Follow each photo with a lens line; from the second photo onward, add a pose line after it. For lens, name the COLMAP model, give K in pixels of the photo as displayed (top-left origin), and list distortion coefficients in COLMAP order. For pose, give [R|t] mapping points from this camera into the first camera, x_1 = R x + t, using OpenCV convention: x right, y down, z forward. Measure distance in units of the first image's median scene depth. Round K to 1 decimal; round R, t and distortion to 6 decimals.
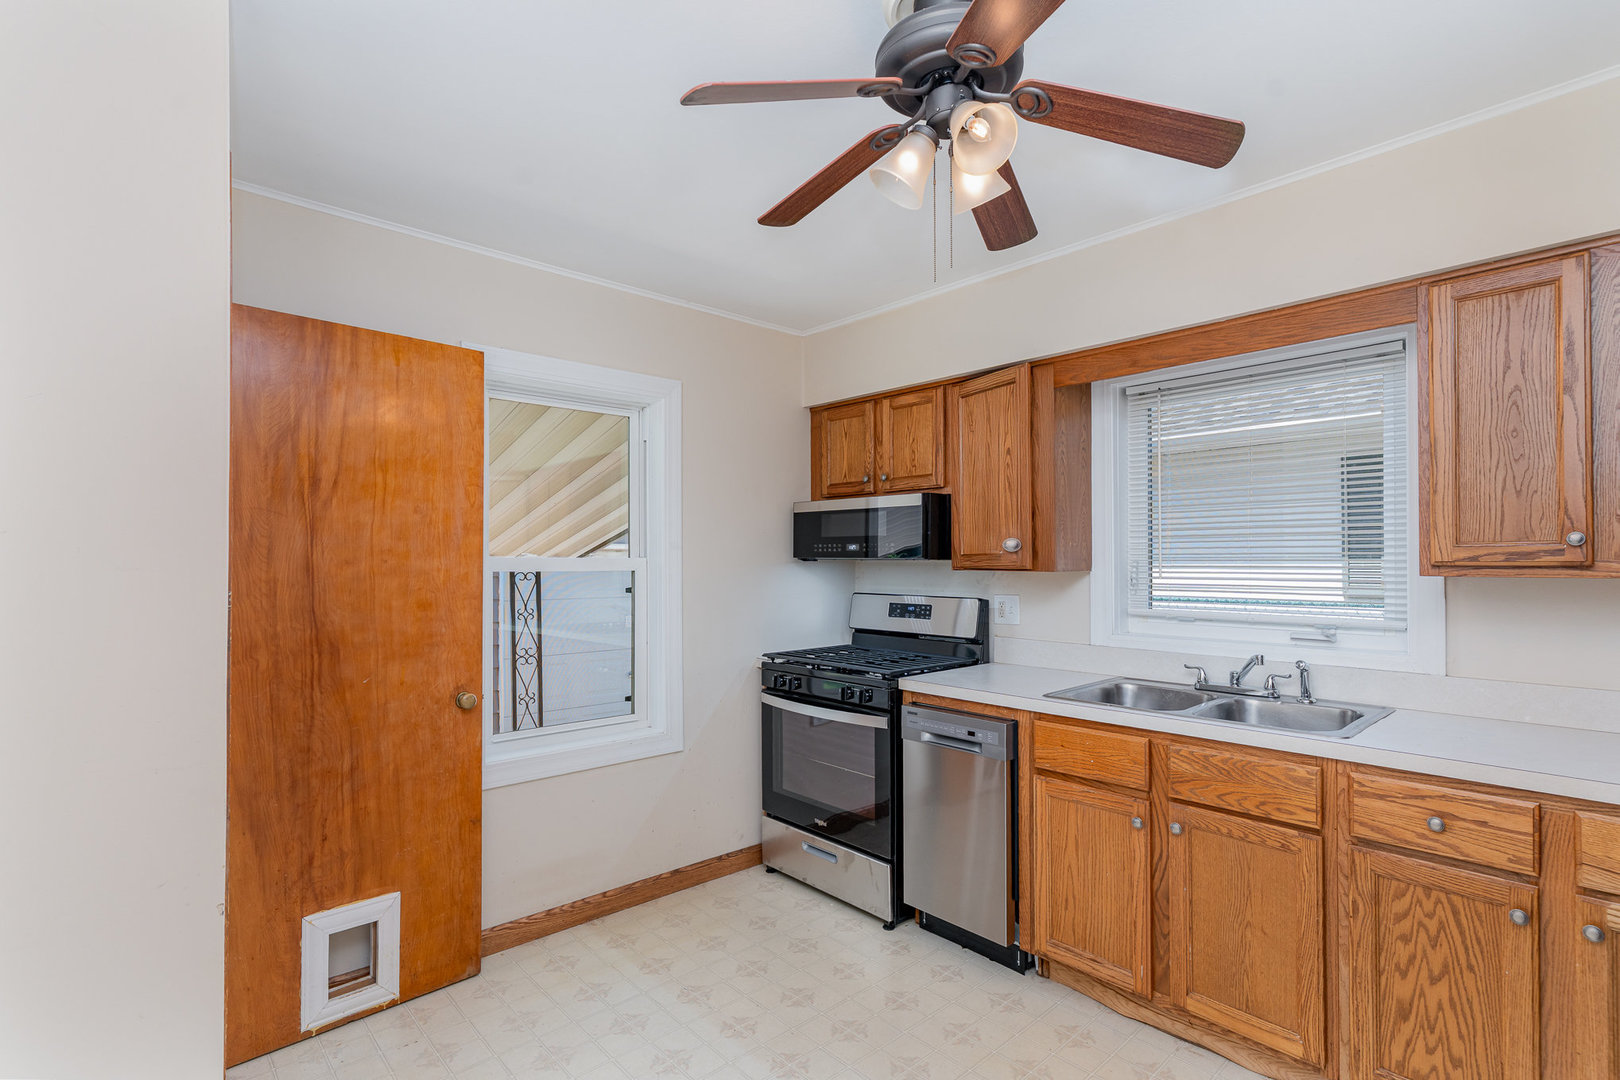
lens RADIAL K [[777.0, 0, 809.3], [0, 777.0, 550.0], [0, 0, 1]] dist [-0.002398, 0.000025]
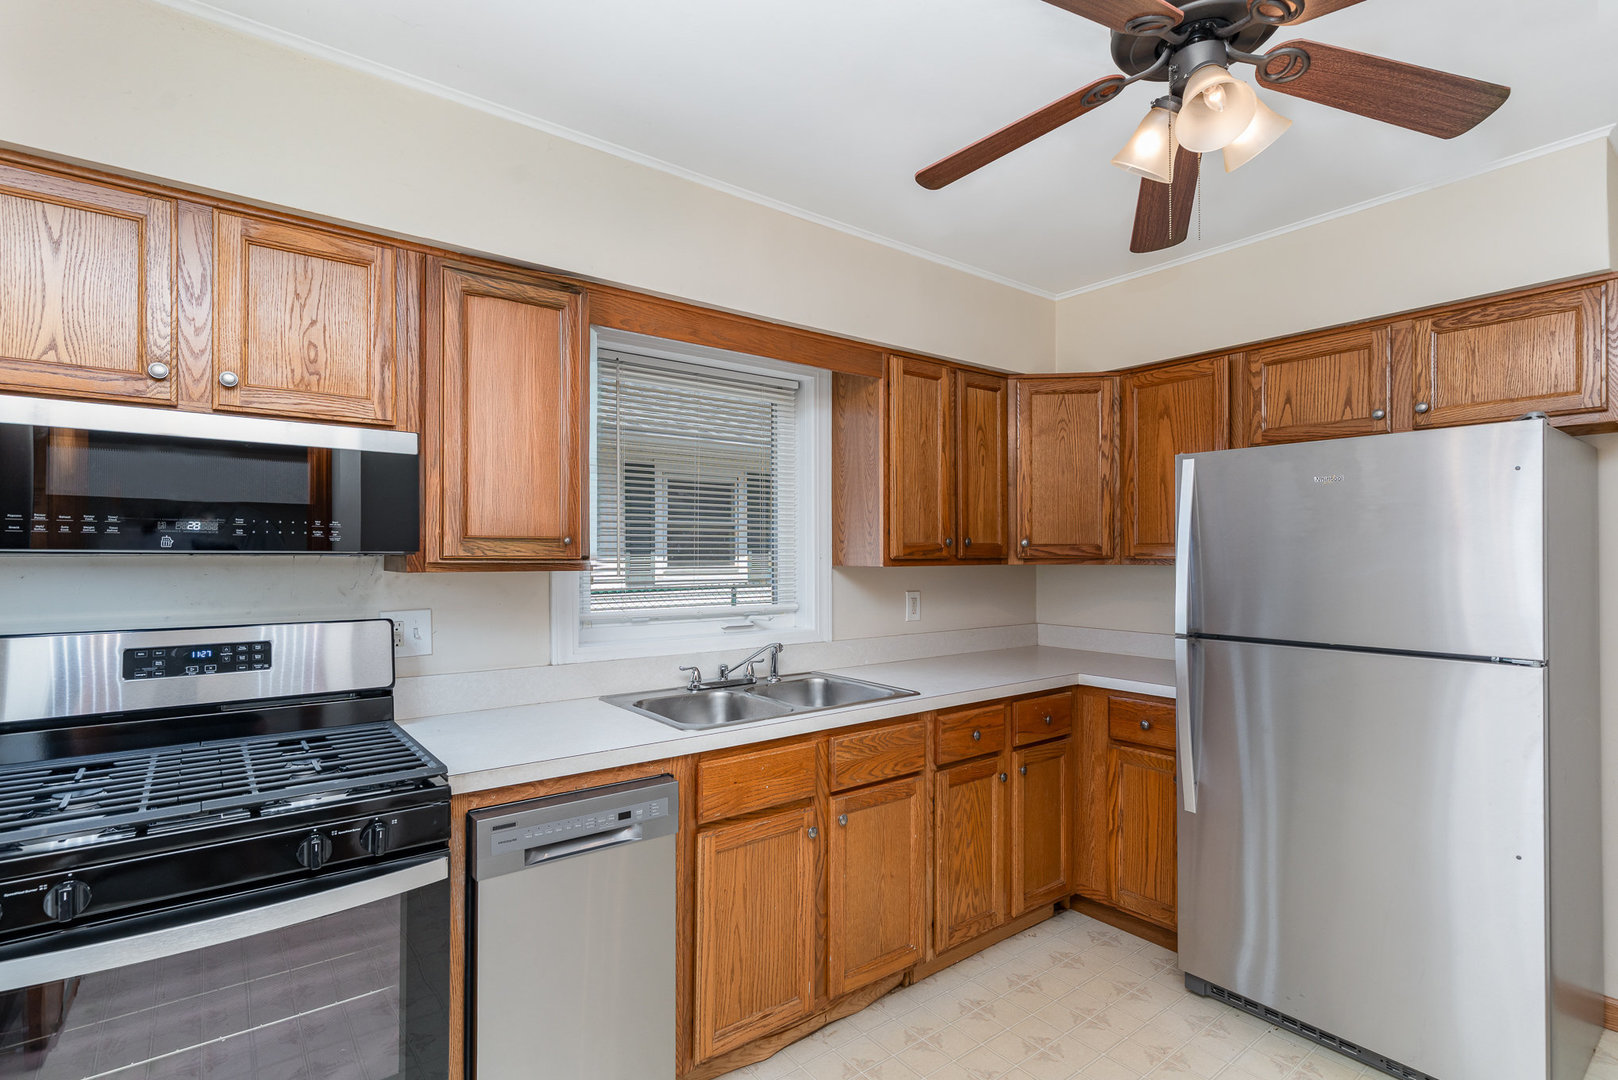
lens RADIAL K [[776.1, 0, 808.1], [0, 776.1, 547.5], [0, 0, 1]] dist [-0.002398, 0.000025]
pose [[0.081480, 0.005163, 0.996662, -0.441615], [-0.012683, 0.999911, -0.004143, 0.007334], [-0.996594, -0.012303, 0.081538, 0.792296]]
